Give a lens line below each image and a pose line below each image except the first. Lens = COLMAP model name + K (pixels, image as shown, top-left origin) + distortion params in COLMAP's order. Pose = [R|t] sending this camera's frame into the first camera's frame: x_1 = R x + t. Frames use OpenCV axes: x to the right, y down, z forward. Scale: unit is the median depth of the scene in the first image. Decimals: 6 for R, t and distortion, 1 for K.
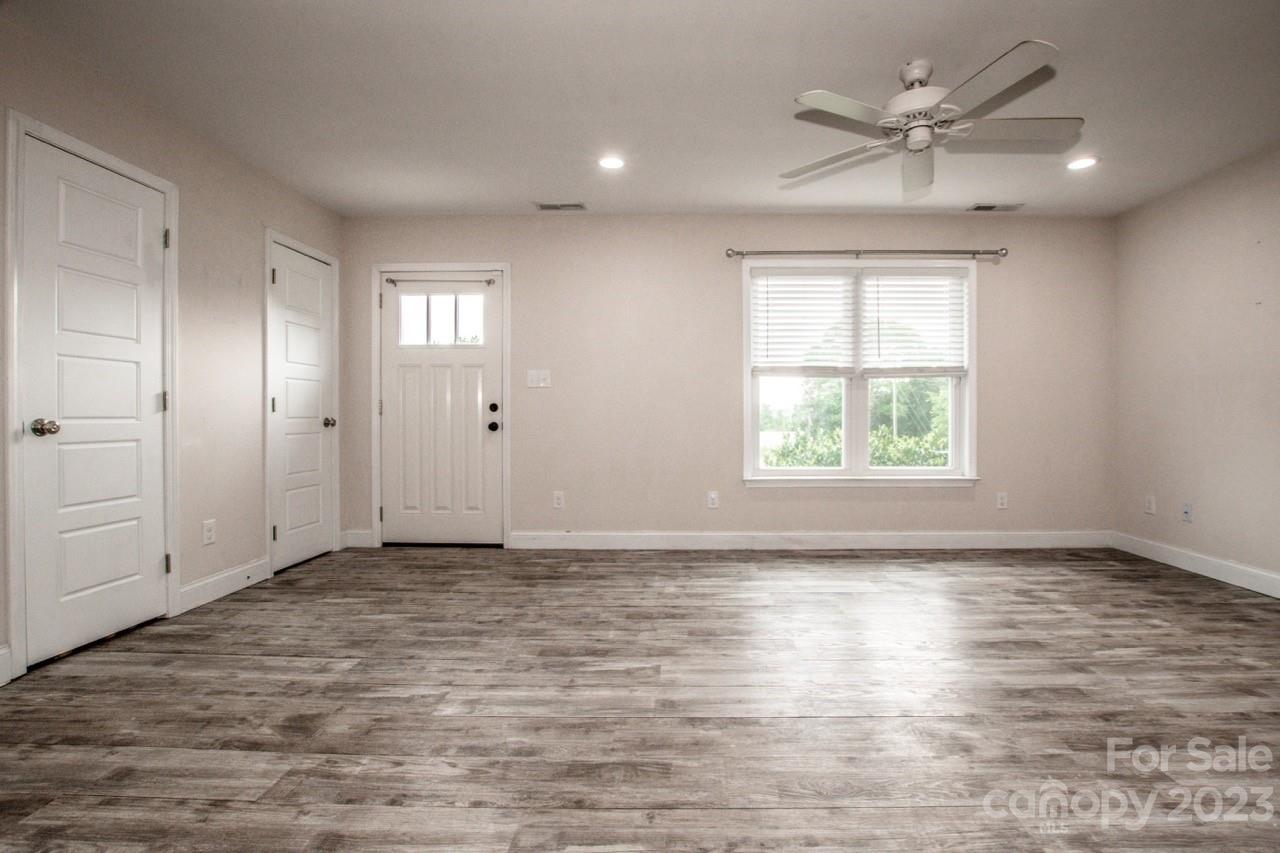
lens RADIAL K [[584.1, 0, 665.8], [0, 584.1, 419.6], [0, 0, 1]] dist [-0.038323, 0.005414]
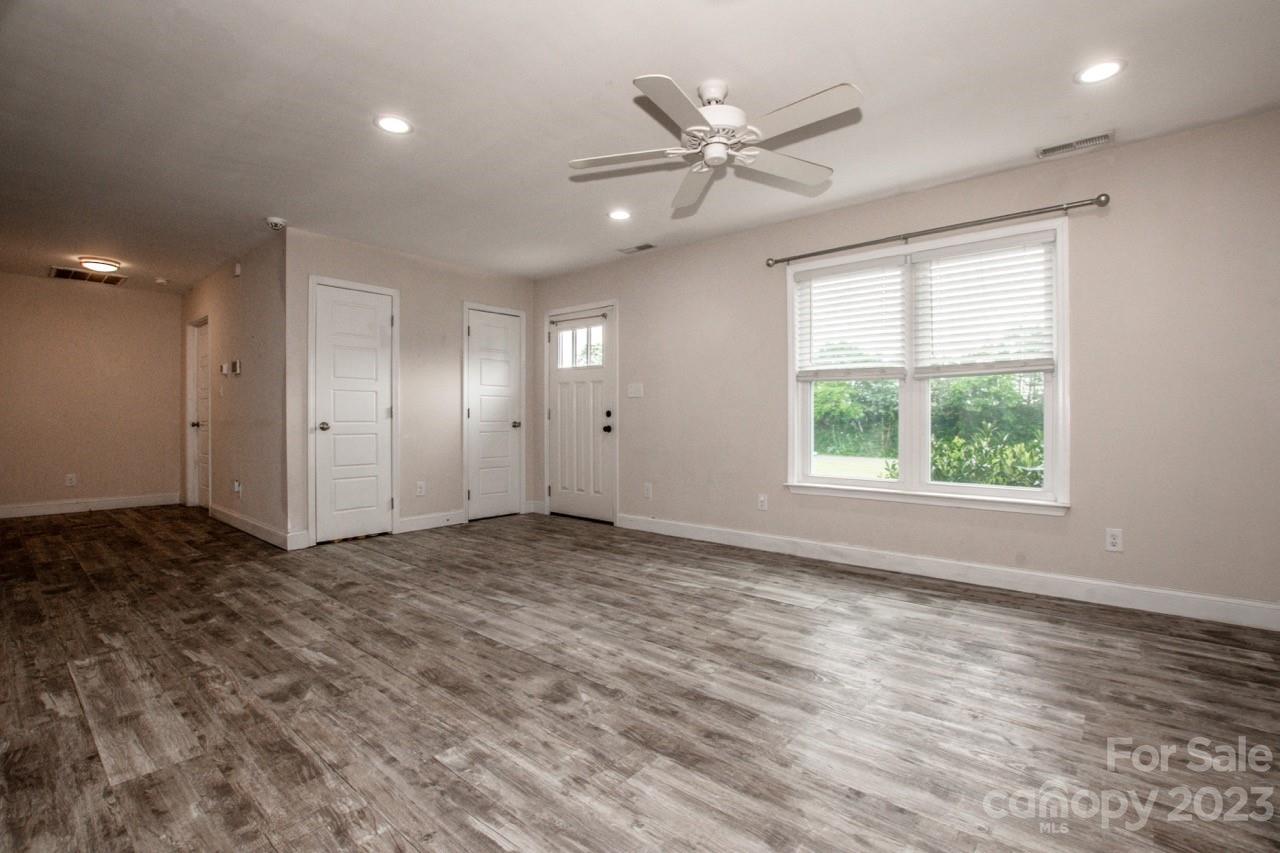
lens RADIAL K [[584.1, 0, 643.9], [0, 584.1, 415.7], [0, 0, 1]] dist [-0.038323, 0.005414]
pose [[0.769116, -0.001692, -0.639107, 0.696890], [-0.005429, 0.999943, -0.009182, -0.006394], [0.639086, 0.010532, 0.769063, 0.084145]]
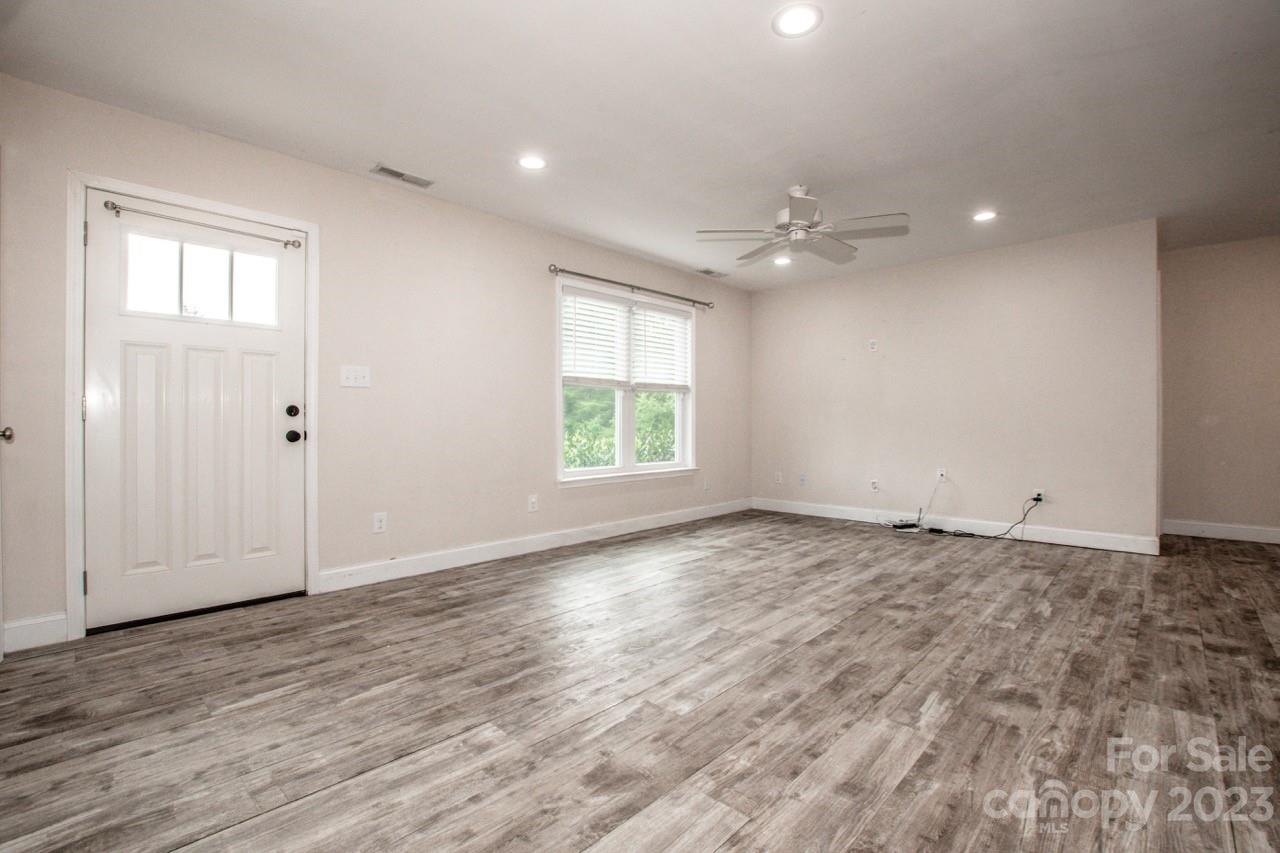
lens RADIAL K [[584.1, 0, 645.0], [0, 584.1, 416.5], [0, 0, 1]] dist [-0.038323, 0.005414]
pose [[0.669929, 0.007098, 0.742391, -0.656860], [0.008561, 0.999814, -0.017285, 0.004406], [-0.742376, 0.017935, 0.669744, 0.197097]]
